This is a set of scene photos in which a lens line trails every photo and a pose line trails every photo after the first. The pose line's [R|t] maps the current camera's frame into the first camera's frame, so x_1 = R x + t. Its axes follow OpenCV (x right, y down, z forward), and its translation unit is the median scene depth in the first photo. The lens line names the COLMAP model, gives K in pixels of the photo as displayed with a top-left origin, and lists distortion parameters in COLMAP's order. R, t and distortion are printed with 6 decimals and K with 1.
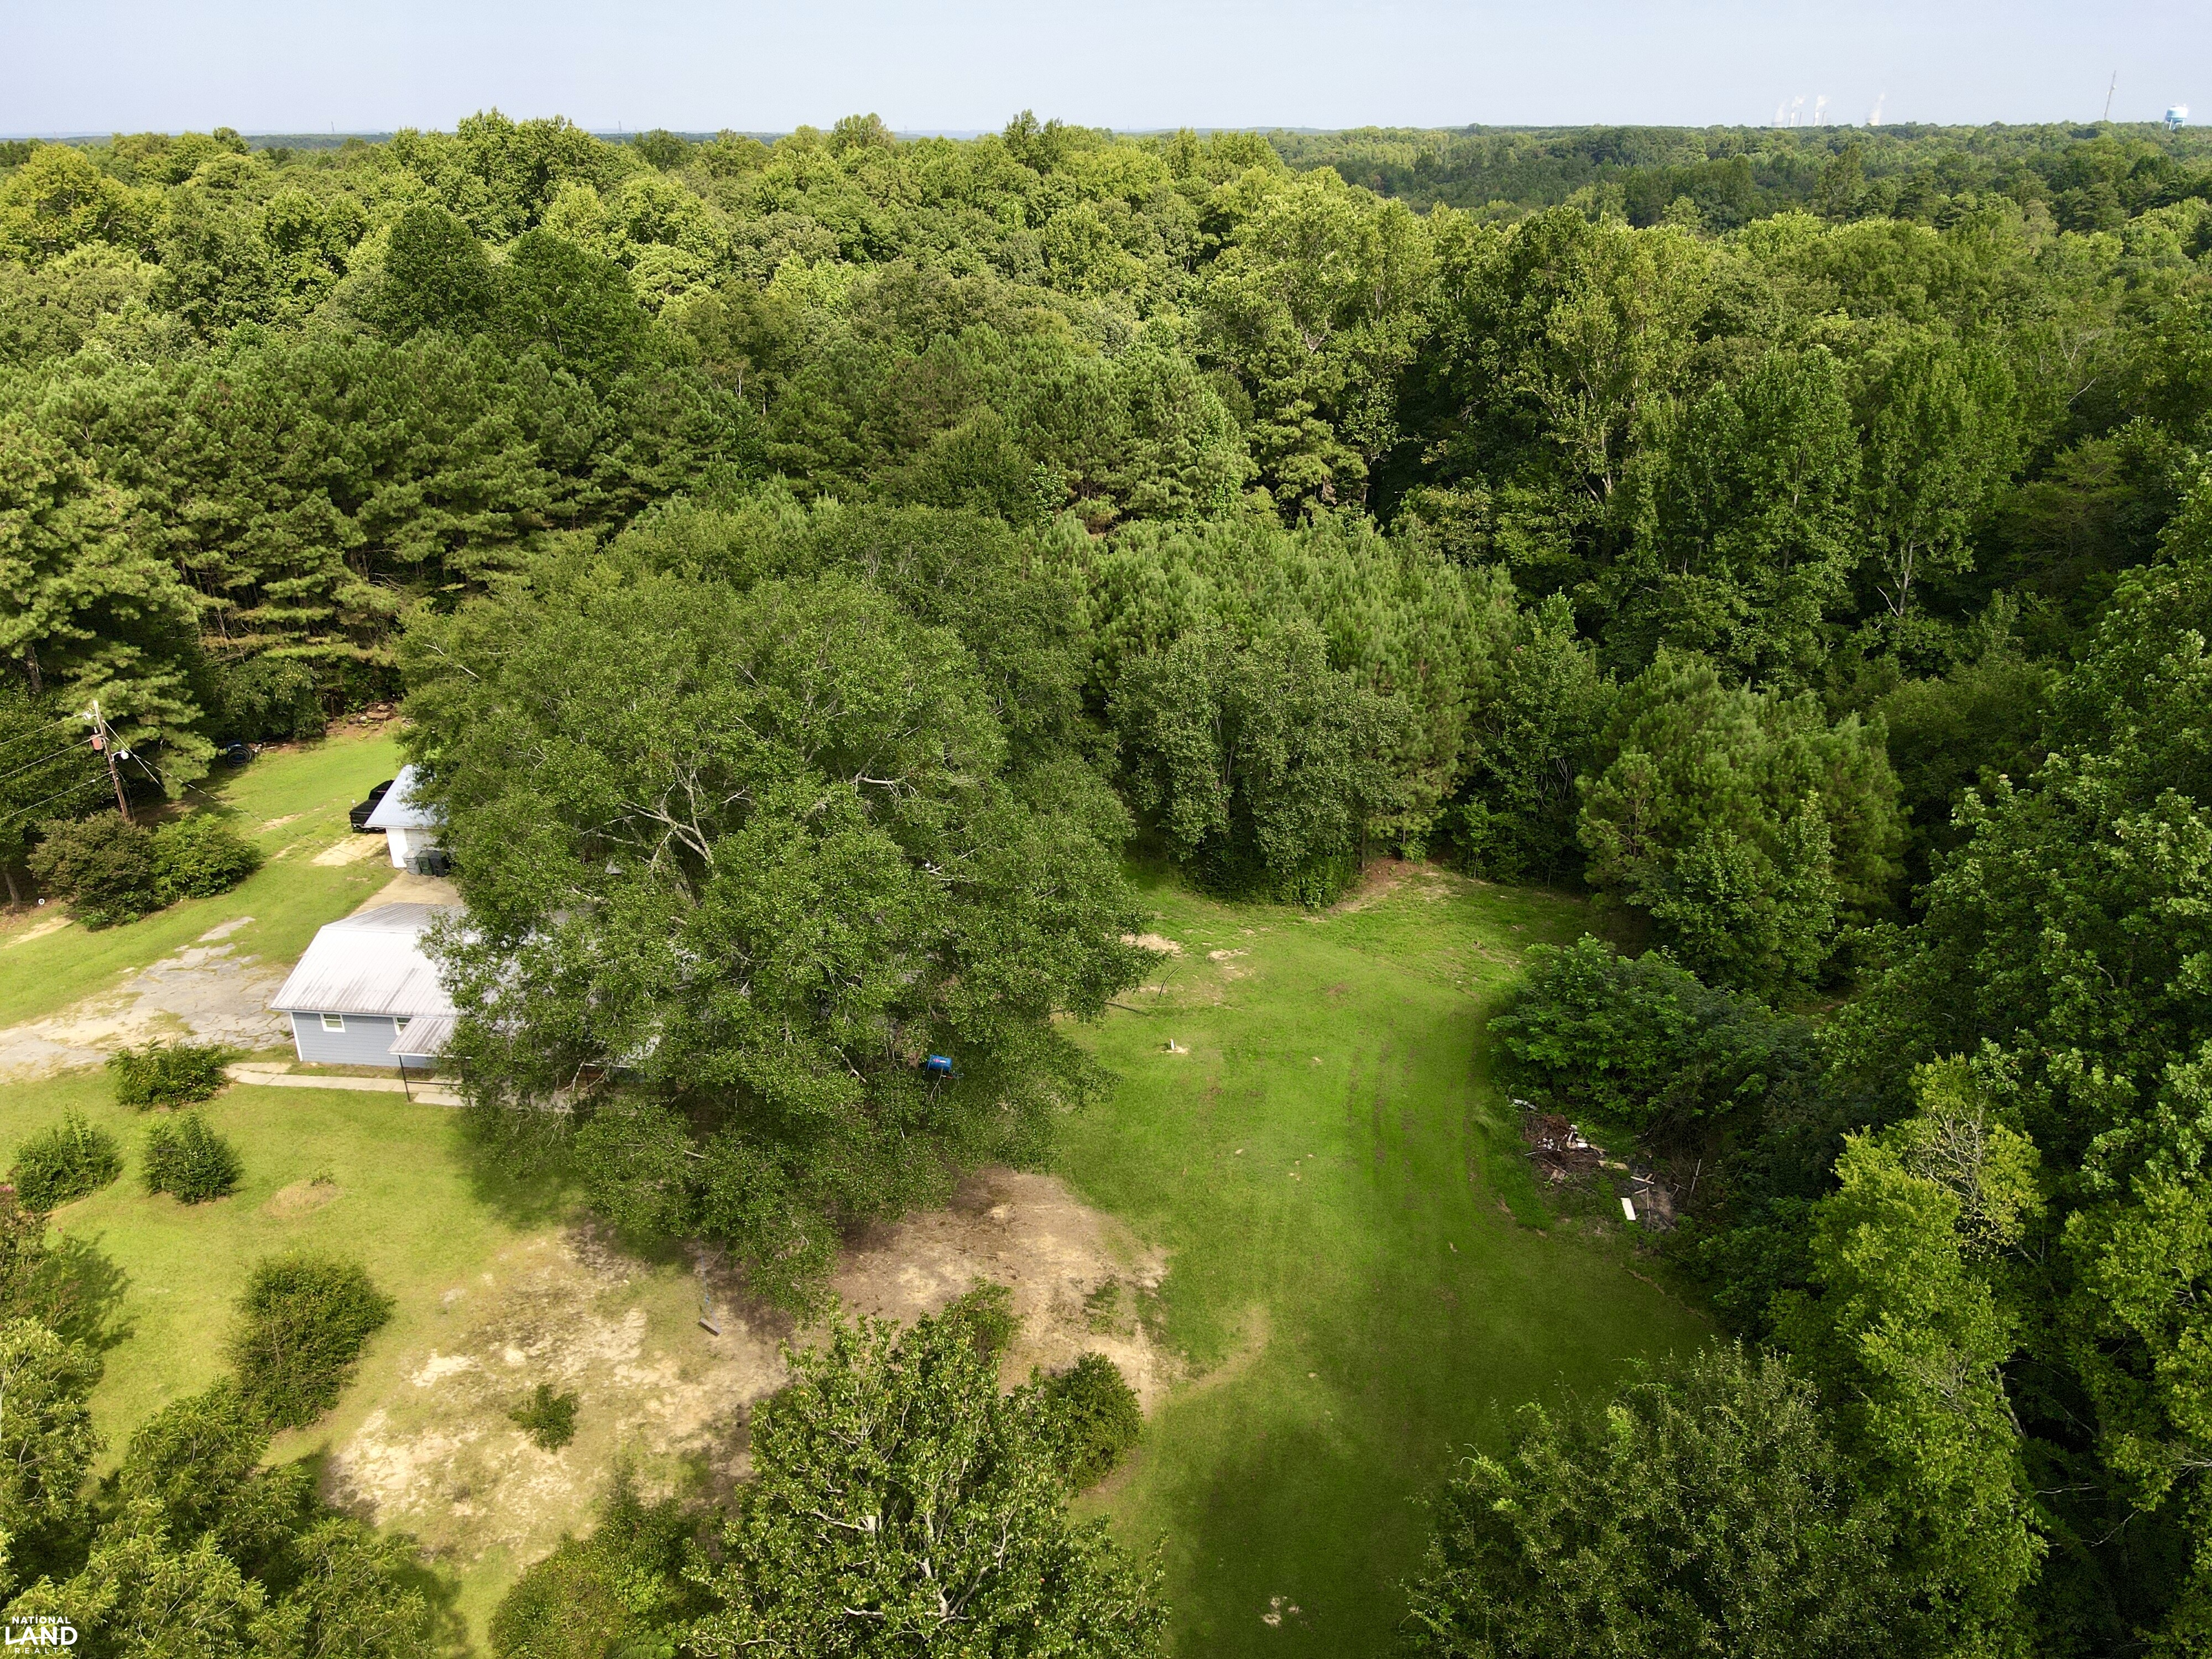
lens RADIAL K [[1547.5, 0, 1106.0], [0, 1547.5, 829.5], [0, 0, 1]] dist [-0.003772, 0.005137]
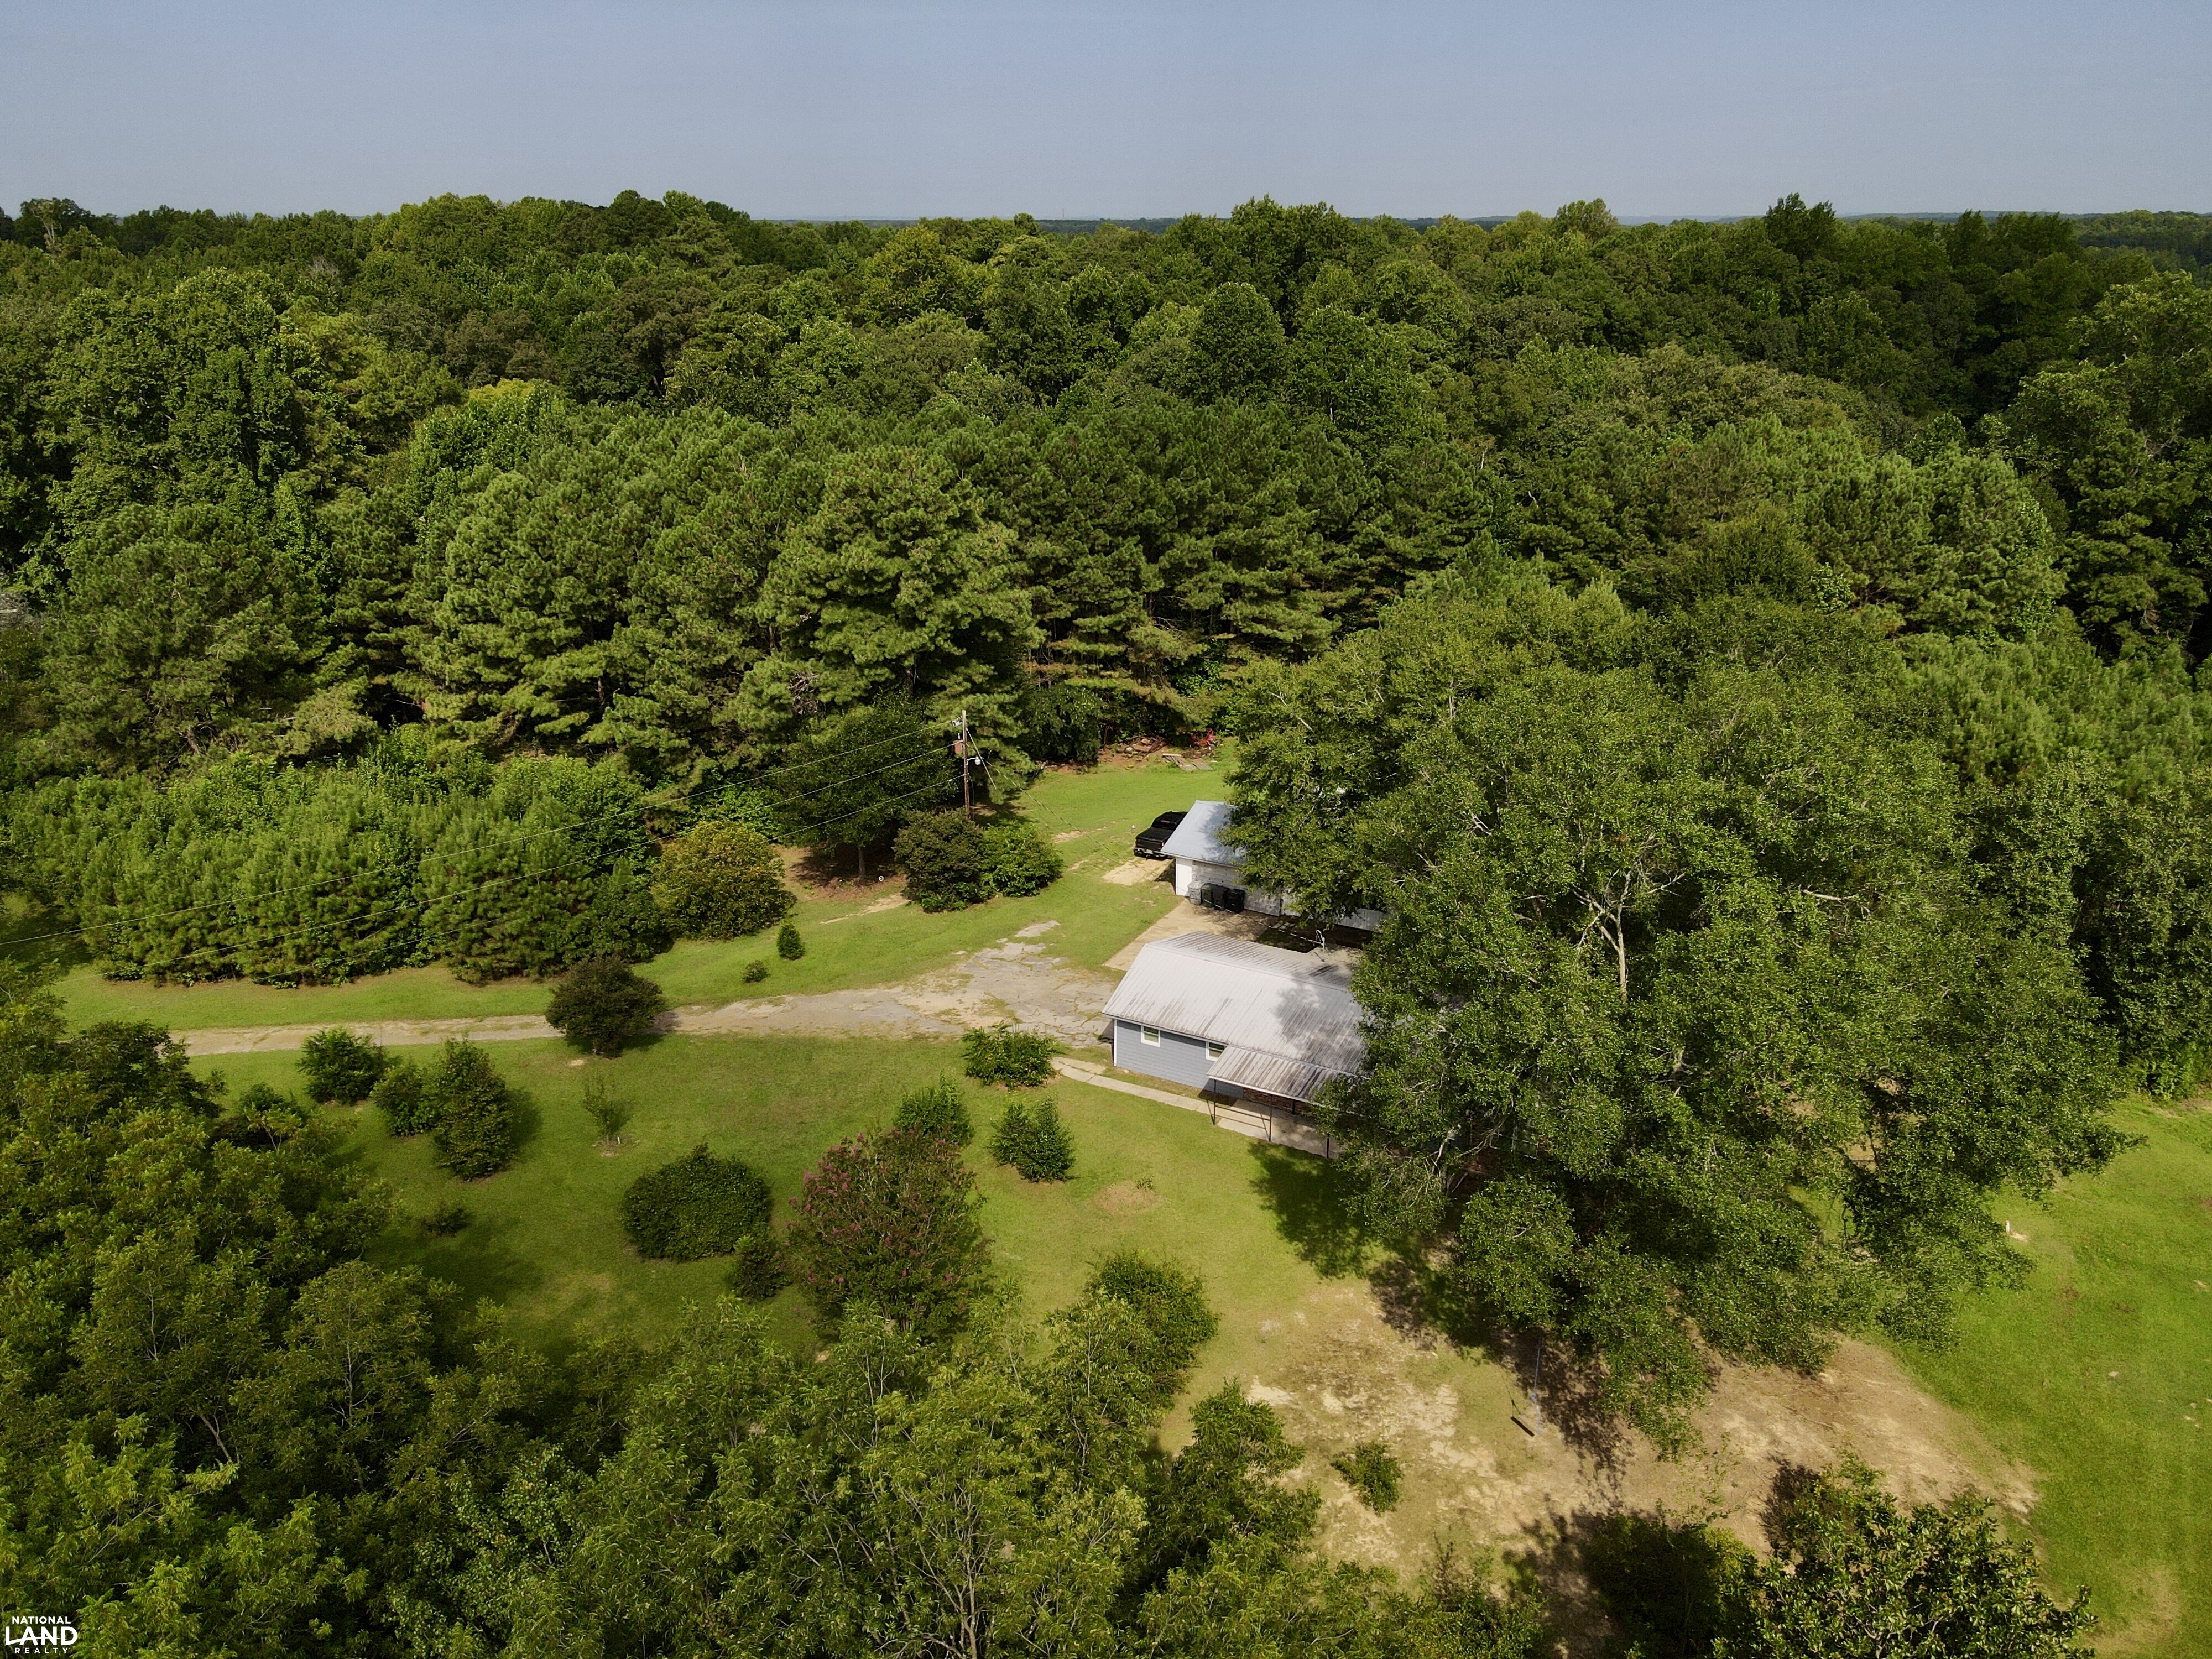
lens RADIAL K [[1539.7, 0, 1106.0], [0, 1539.7, 829.5], [0, 0, 1]] dist [-0.020970, 0.052660]
pose [[0.931157, 0.135123, -0.338657, -0.127285], [-0.150286, 0.988463, -0.018826, 0.006136], [0.332206, 0.068426, 0.940722, -0.010232]]
